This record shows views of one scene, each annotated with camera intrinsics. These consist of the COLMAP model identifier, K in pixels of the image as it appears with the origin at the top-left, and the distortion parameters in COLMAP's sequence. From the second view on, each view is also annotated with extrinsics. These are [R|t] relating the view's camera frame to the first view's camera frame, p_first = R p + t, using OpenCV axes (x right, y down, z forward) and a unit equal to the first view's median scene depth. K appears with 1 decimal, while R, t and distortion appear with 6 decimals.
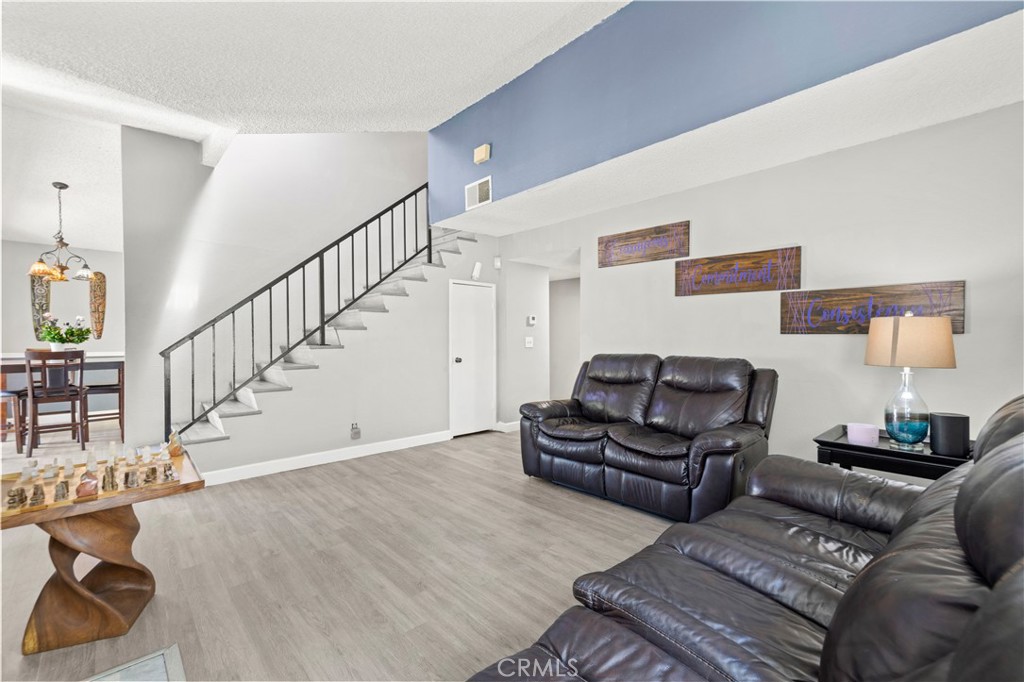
lens RADIAL K [[430.8, 0, 508.8], [0, 430.8, 340.7], [0, 0, 1]] dist [0.001971, 0.000154]
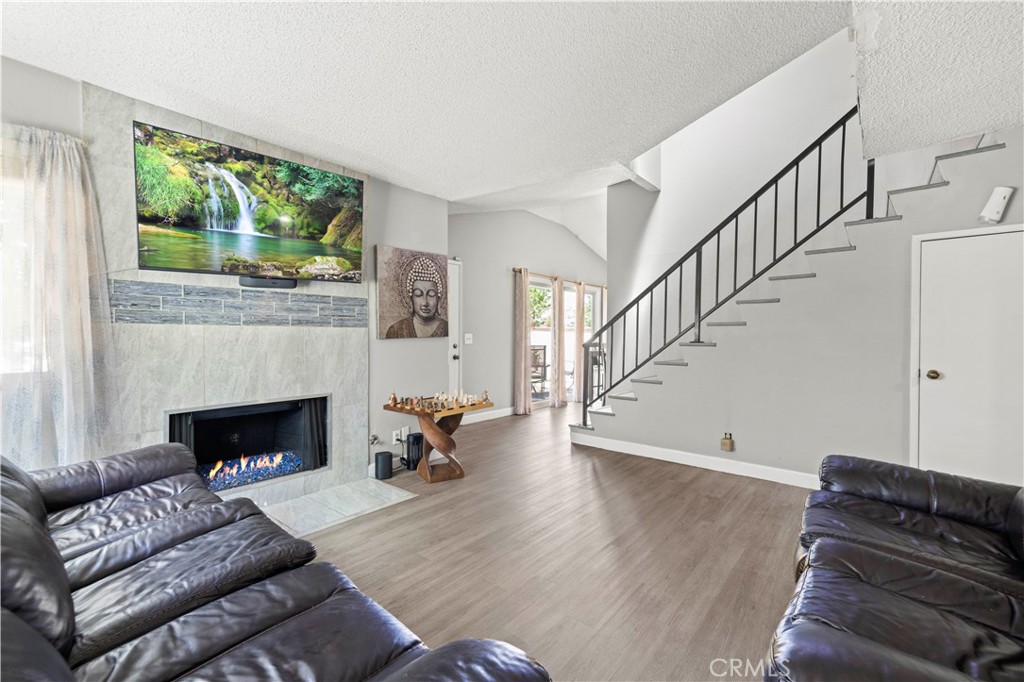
lens RADIAL K [[430.8, 0, 508.8], [0, 430.8, 340.7], [0, 0, 1]] dist [0.001971, 0.000154]
pose [[0.121127, 0.010415, -0.992582, 0.478130], [-0.006916, 0.999930, 0.009648, -0.000922], [0.992613, 0.005696, 0.121191, 0.475319]]
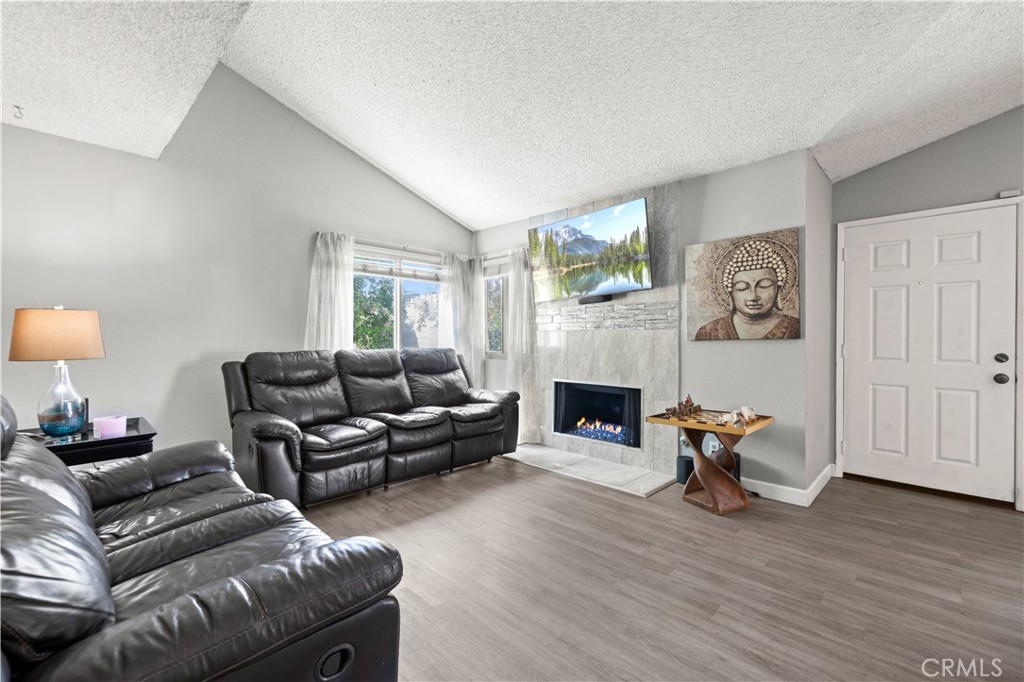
lens RADIAL K [[430.8, 0, 508.8], [0, 430.8, 340.7], [0, 0, 1]] dist [0.001971, 0.000154]
pose [[-0.998632, -0.006499, -0.051891, -0.027683], [-0.007150, 0.999898, 0.012367, -0.002095], [0.051806, 0.012721, -0.998576, 1.172978]]
